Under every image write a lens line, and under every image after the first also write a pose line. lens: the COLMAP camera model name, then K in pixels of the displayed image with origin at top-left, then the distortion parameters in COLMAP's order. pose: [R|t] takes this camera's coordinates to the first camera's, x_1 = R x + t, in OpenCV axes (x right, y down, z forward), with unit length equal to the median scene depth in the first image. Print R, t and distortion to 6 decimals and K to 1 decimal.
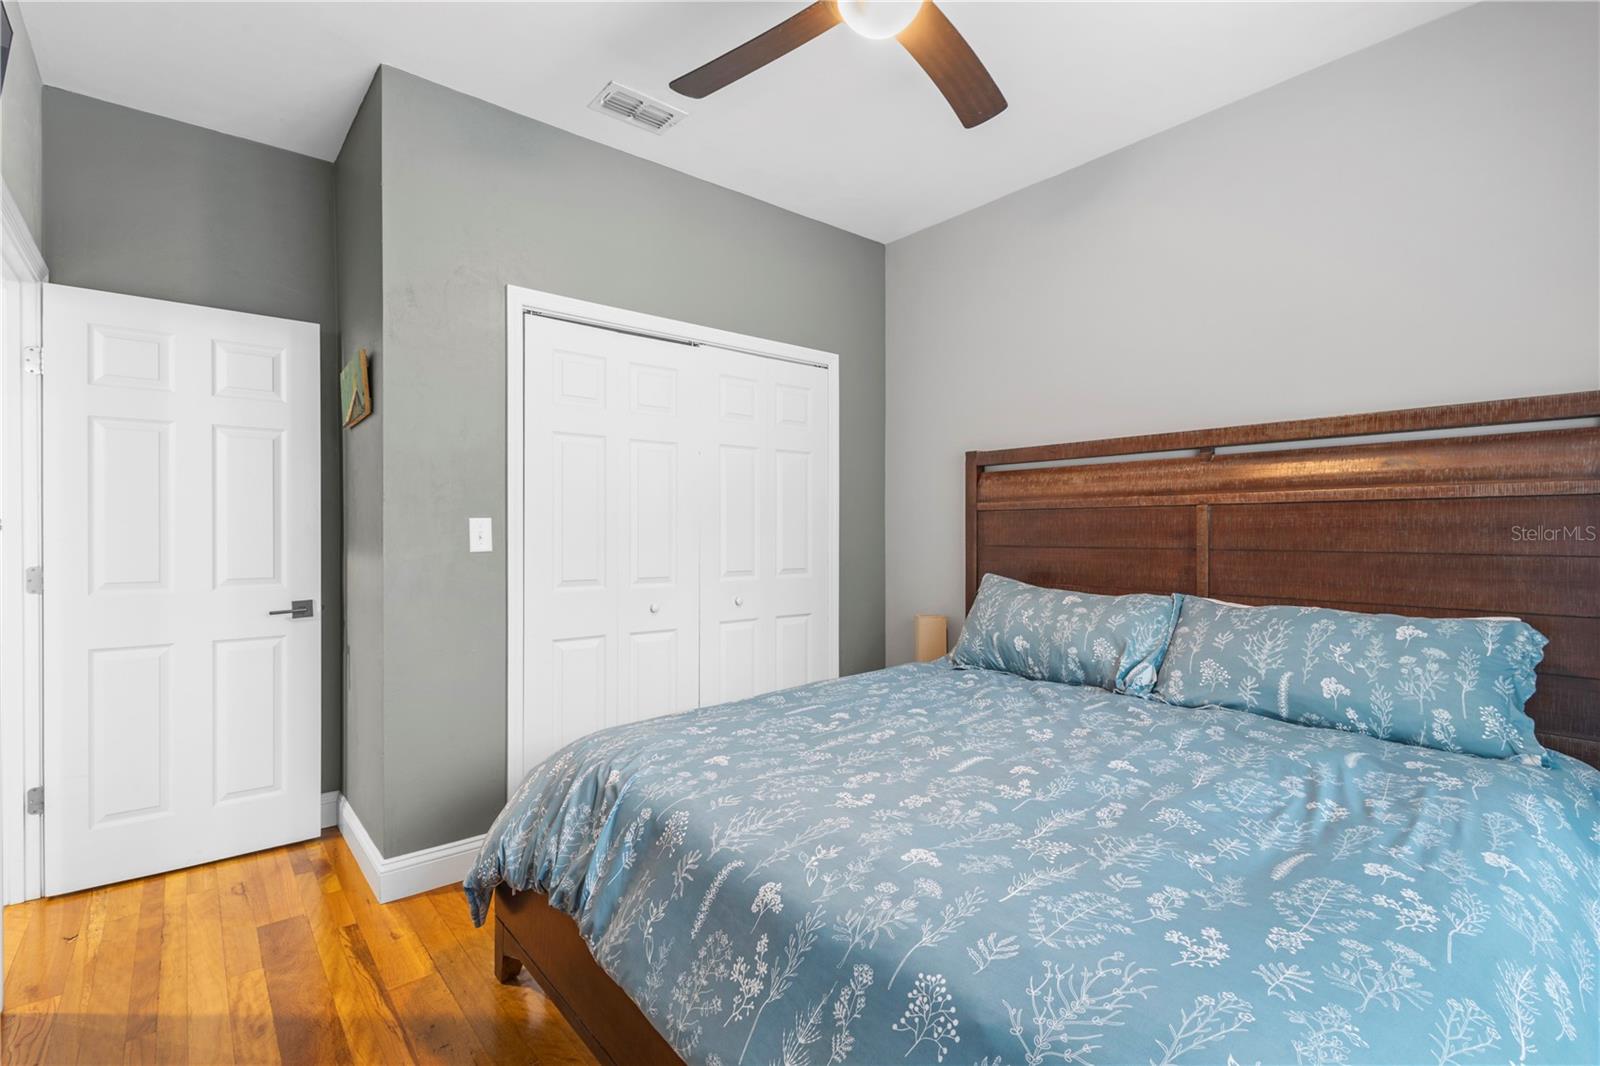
lens RADIAL K [[740.5, 0, 804.1], [0, 740.5, 533.6], [0, 0, 1]] dist [0.000970, 0.000027]
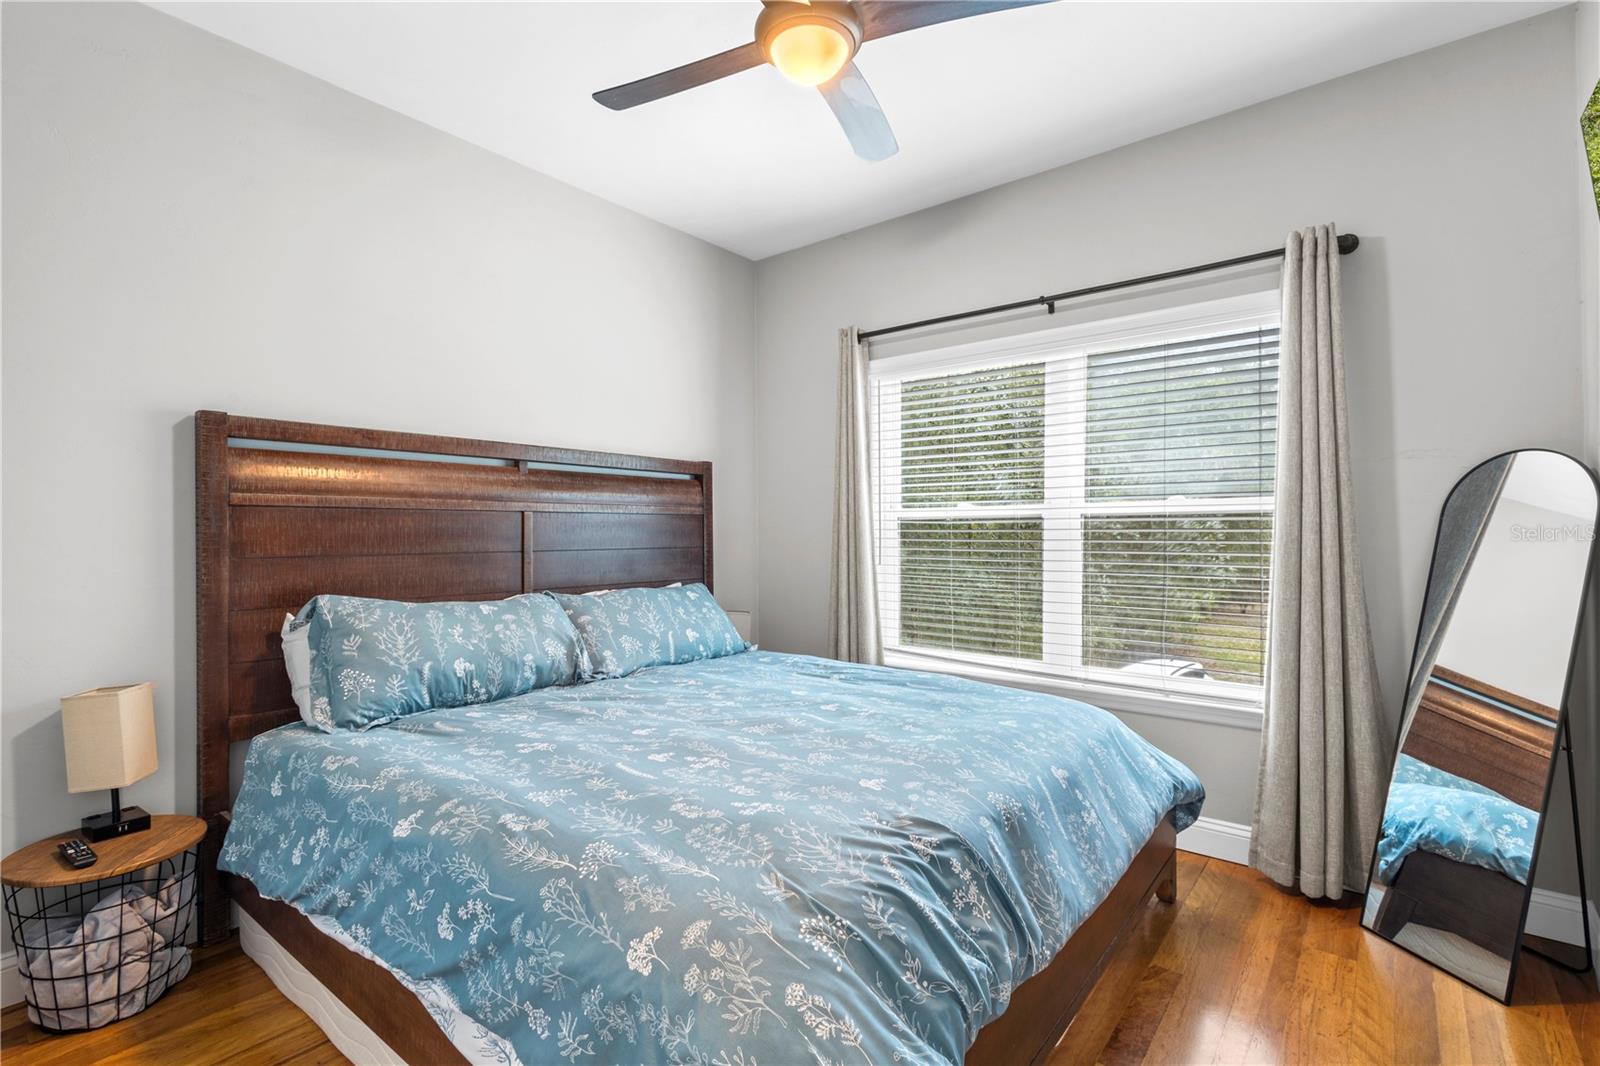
lens RADIAL K [[740.5, 0, 804.5], [0, 740.5, 529.7], [0, 0, 1]] dist [0.000970, 0.000027]
pose [[-0.201178, 0.000669, 0.979554, -0.649974], [0.004505, 0.999990, 0.000243, -0.009381], [-0.979544, 0.004462, -0.201179, 0.813407]]
